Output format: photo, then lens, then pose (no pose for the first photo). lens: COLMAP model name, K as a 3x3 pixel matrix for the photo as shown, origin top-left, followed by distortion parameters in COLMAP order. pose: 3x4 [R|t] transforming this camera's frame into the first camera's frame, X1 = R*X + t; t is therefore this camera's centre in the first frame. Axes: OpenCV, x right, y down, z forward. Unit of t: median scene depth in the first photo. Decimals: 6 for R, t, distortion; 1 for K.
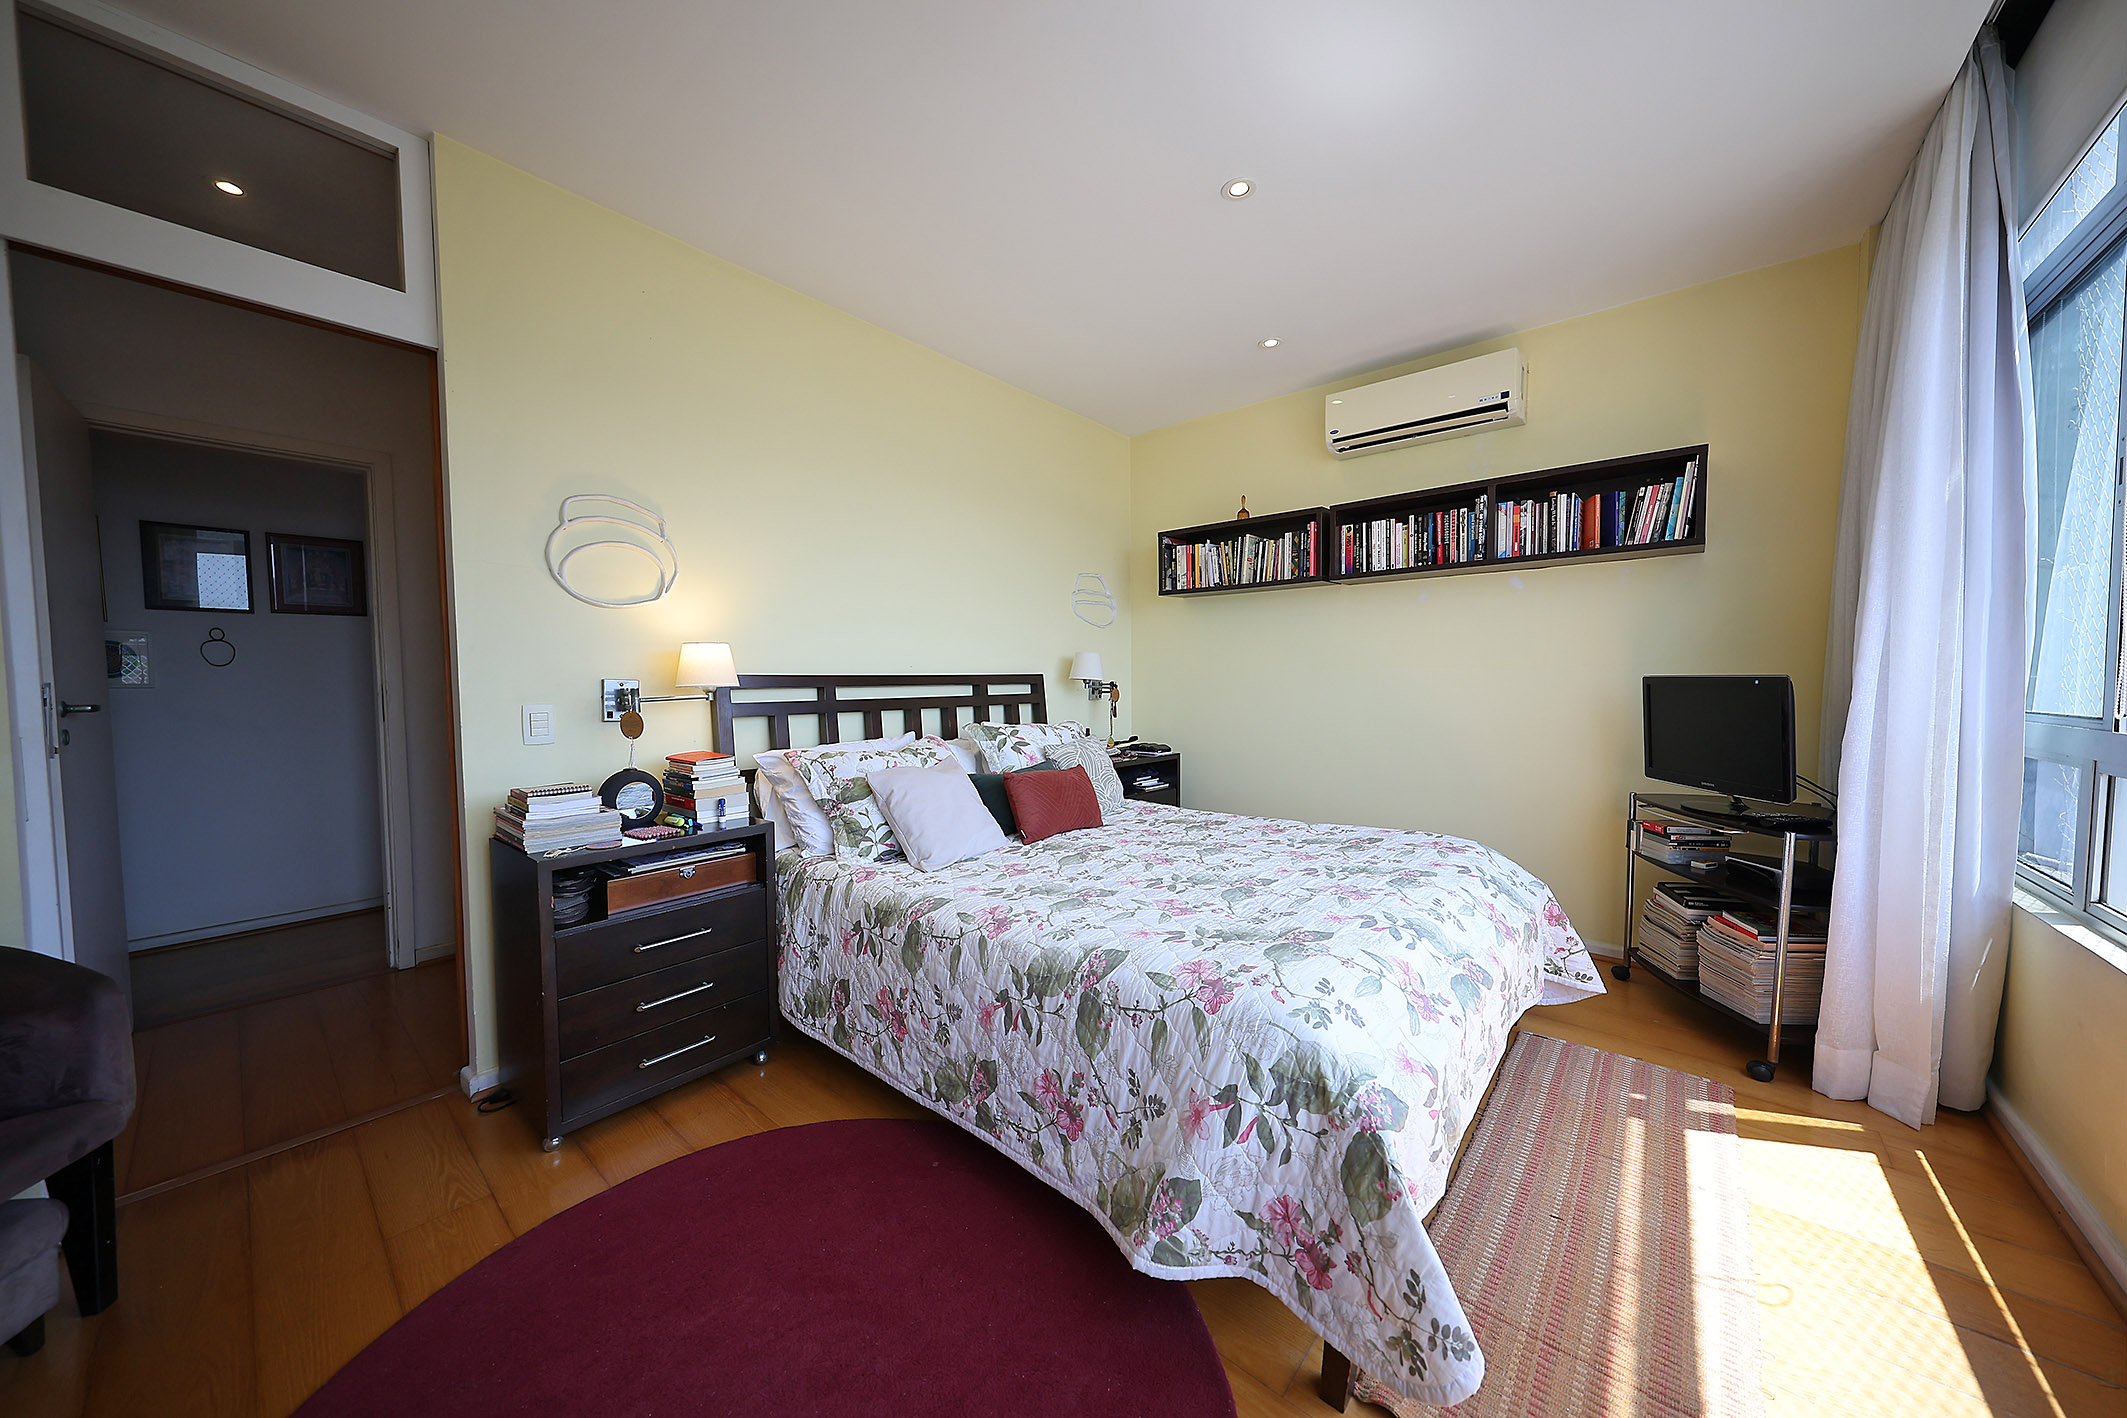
lens RADIAL K [[764.8, 0, 1058.8], [0, 764.8, 713.7], [0, 0, 1]] dist [-0.002358, 0.000133]
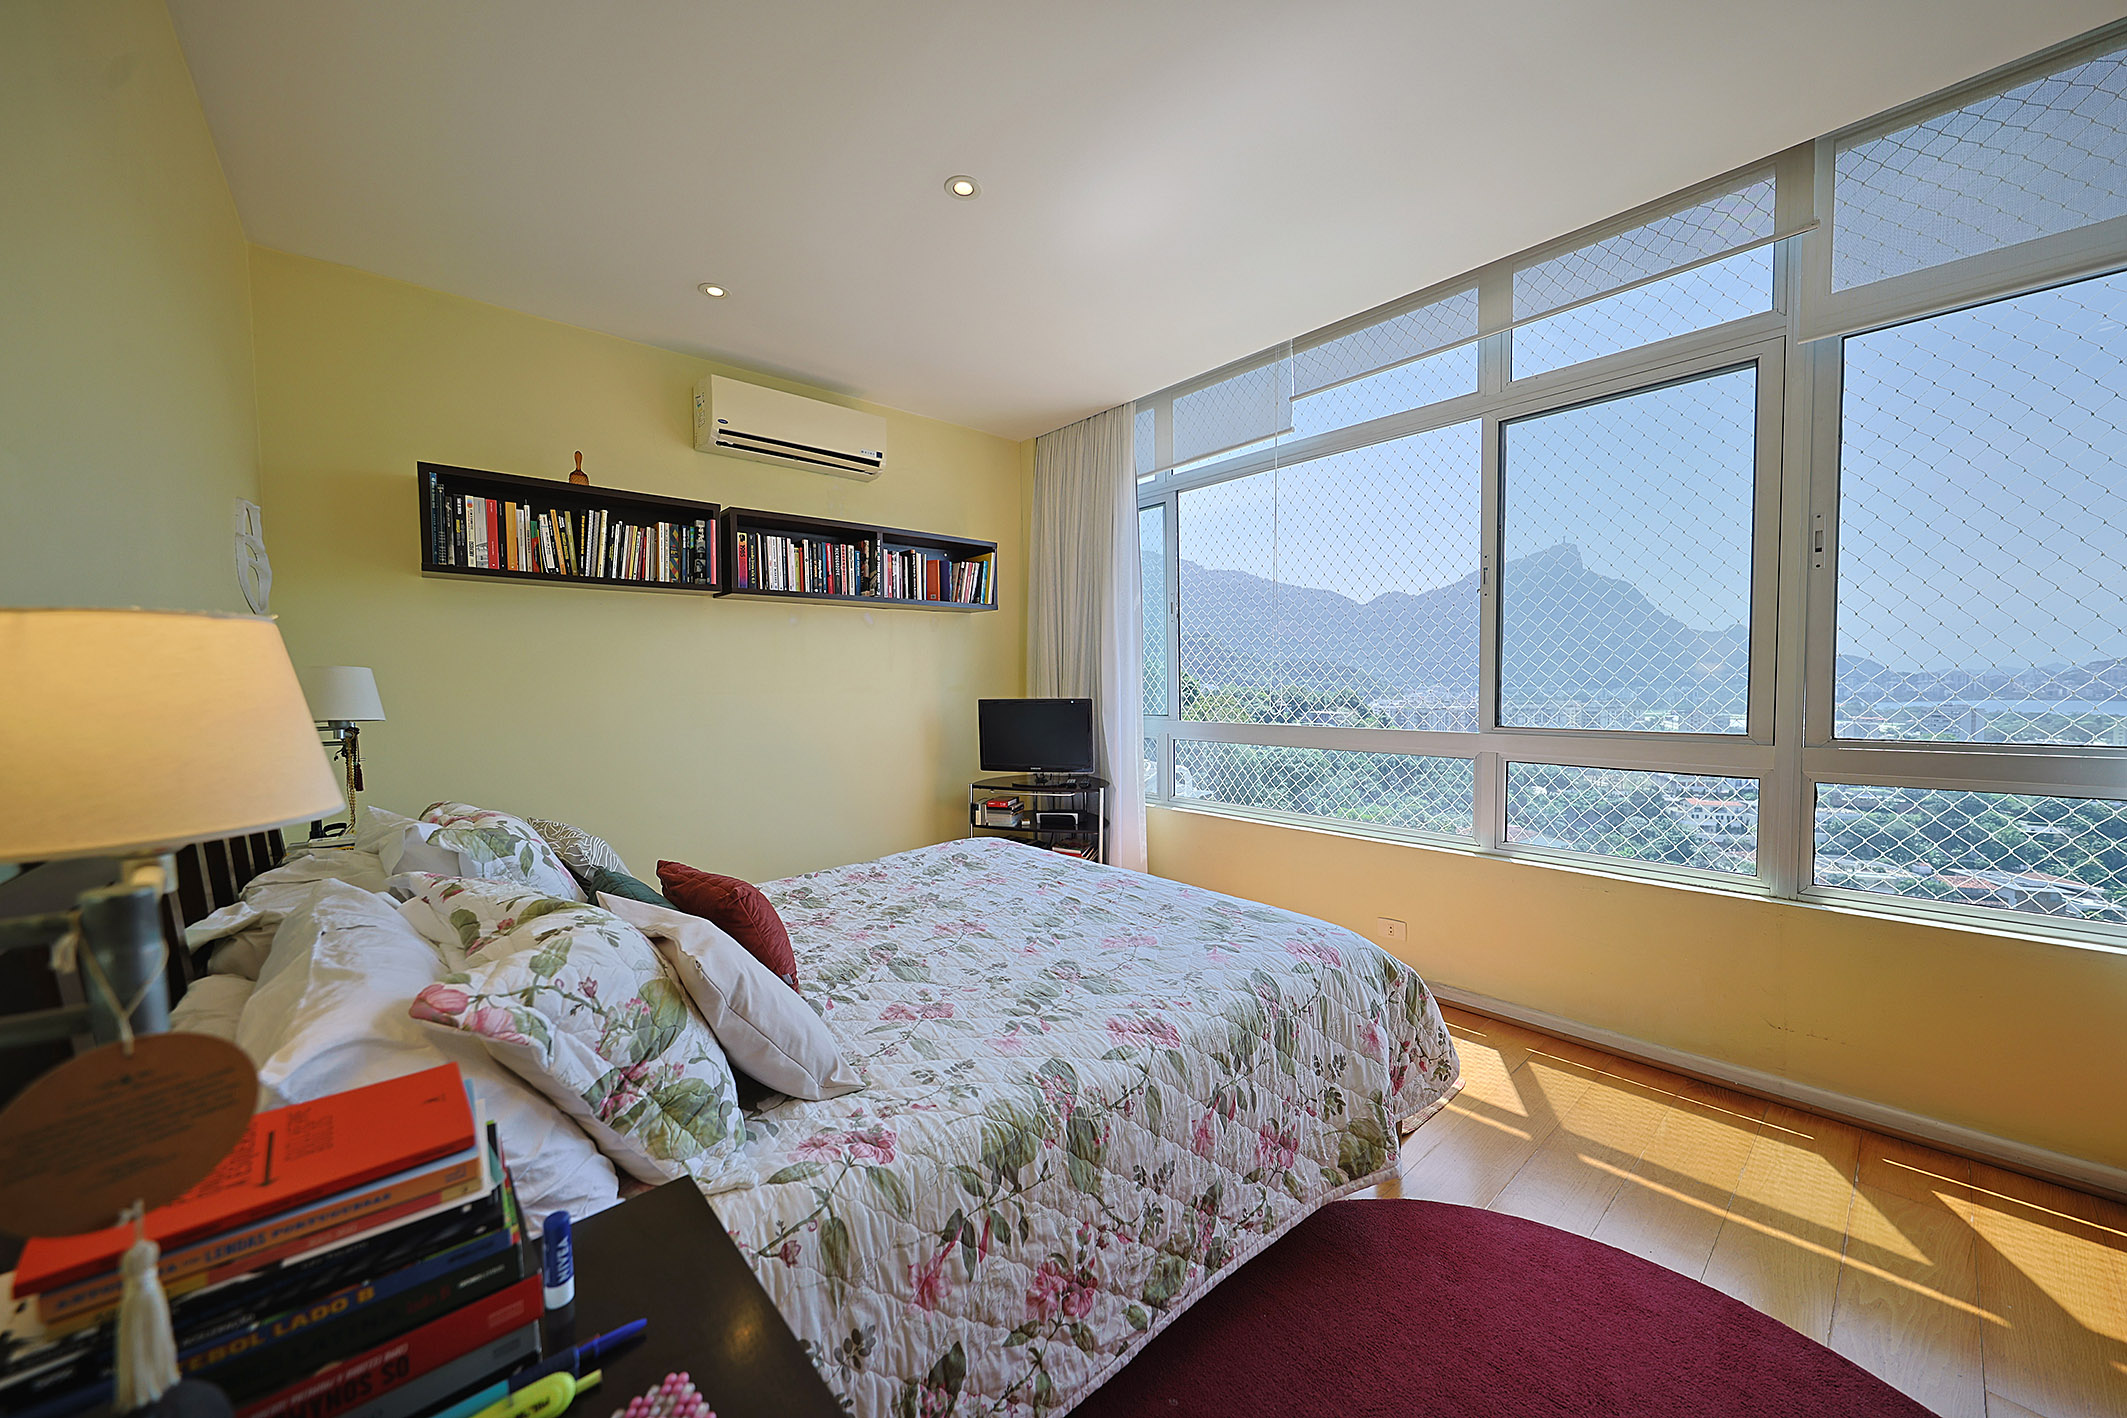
lens RADIAL K [[764.8, 0, 1065.7], [0, 764.8, 710.7], [0, 0, 1]] dist [-0.002358, 0.000133]
pose [[0.104653, -0.033033, 0.993960, -0.536369], [0.055081, 0.998107, 0.027372, -0.050345], [-0.992982, 0.051883, 0.106274, 0.617206]]
